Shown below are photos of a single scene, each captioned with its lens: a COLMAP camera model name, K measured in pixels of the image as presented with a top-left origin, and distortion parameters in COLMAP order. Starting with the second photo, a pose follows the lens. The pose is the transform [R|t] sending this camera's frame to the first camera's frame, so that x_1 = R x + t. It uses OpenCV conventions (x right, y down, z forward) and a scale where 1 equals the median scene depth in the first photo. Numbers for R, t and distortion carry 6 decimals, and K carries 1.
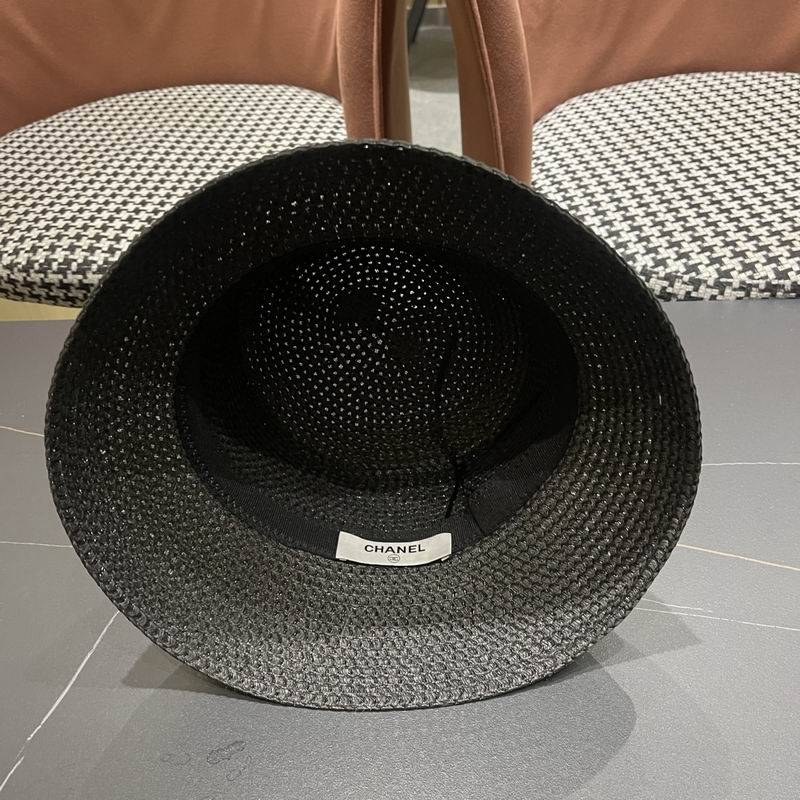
lens RADIAL K [[842.8, 0, 395.6], [0, 842.8, 398.1], [0, 0, 1]] dist [0.017512, 0.000000]
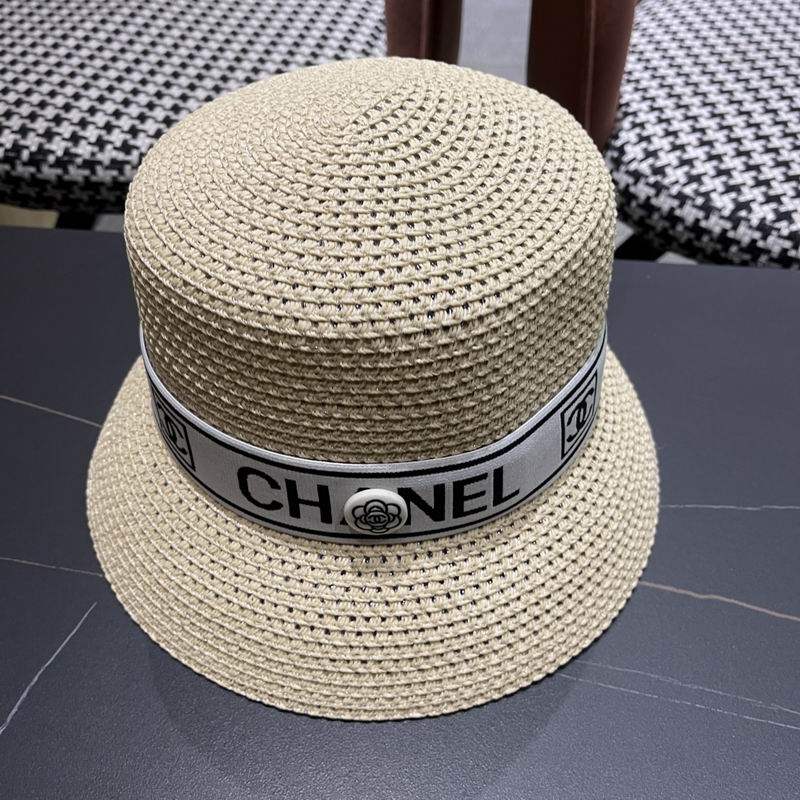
lens RADIAL K [[842.8, 0, 392.7], [0, 842.8, 410.1], [0, 0, 1]] dist [0.017512, 0.000000]
pose [[0.996601, 0.078593, 0.024672, -0.043864], [-0.080913, 0.990155, 0.114216, -0.039368], [-0.015452, -0.115824, 0.993150, 0.190988]]
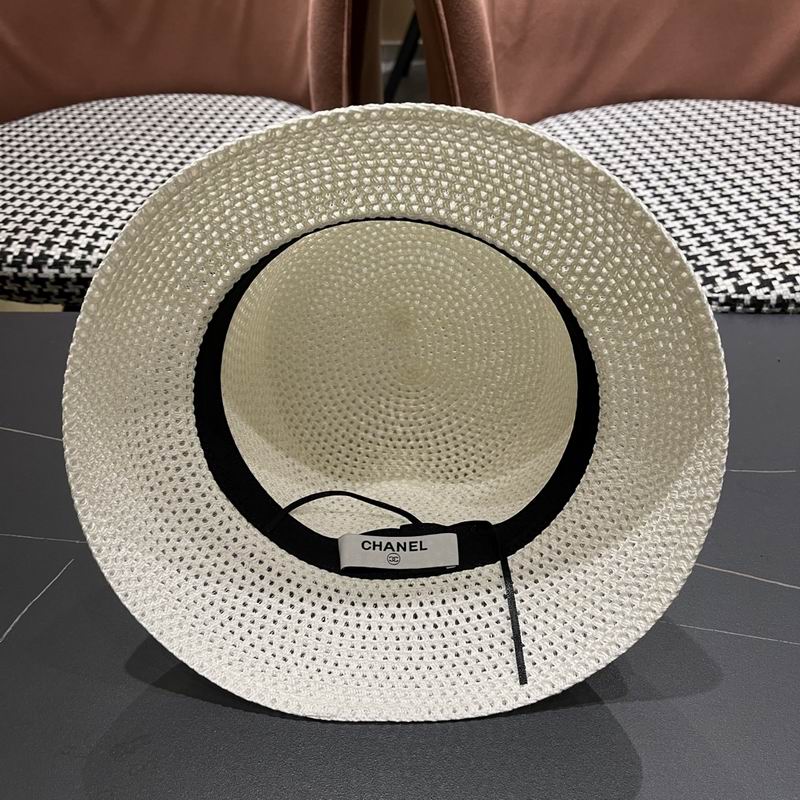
lens RADIAL K [[842.8, 0, 403.7], [0, 842.8, 400.8], [0, 0, 1]] dist [0.017512, 0.000000]
pose [[0.999265, 0.032311, 0.020617, 0.036775], [-0.031429, 0.998633, -0.041759, 0.033668], [-0.021938, 0.041080, 0.998915, 0.018185]]
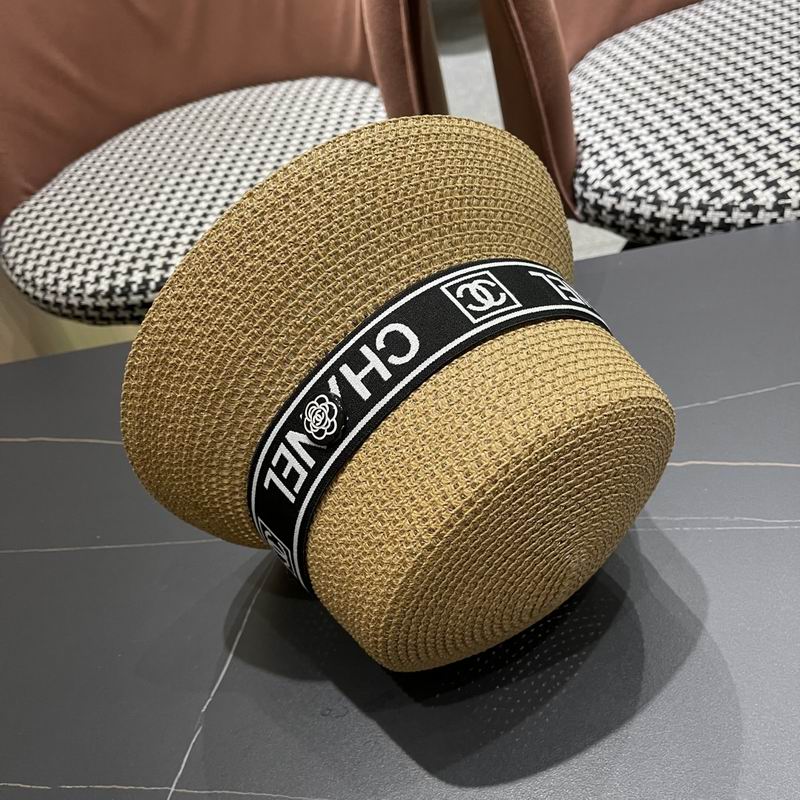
lens RADIAL K [[842.8, 0, 396.7], [0, 842.8, 411.9], [0, 0, 1]] dist [0.017512, 0.000000]
pose [[0.987676, -0.138907, -0.072121, -0.023589], [0.142104, 0.988992, 0.041243, 0.000678], [0.065598, -0.050983, 0.996543, -0.041824]]
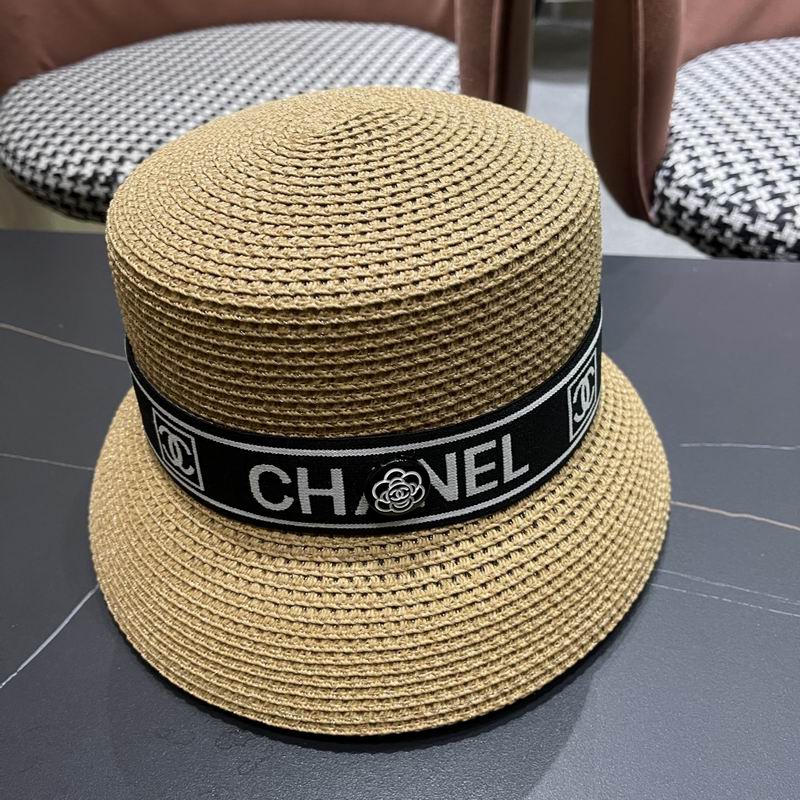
lens RADIAL K [[842.8, 0, 395.7], [0, 842.8, 401.2], [0, 0, 1]] dist [0.017512, 0.000000]
pose [[0.991808, 0.094951, -0.085444, -0.014009], [-0.096278, 0.995288, -0.011534, 0.060220], [0.083946, 0.019666, 0.996276, 0.130922]]
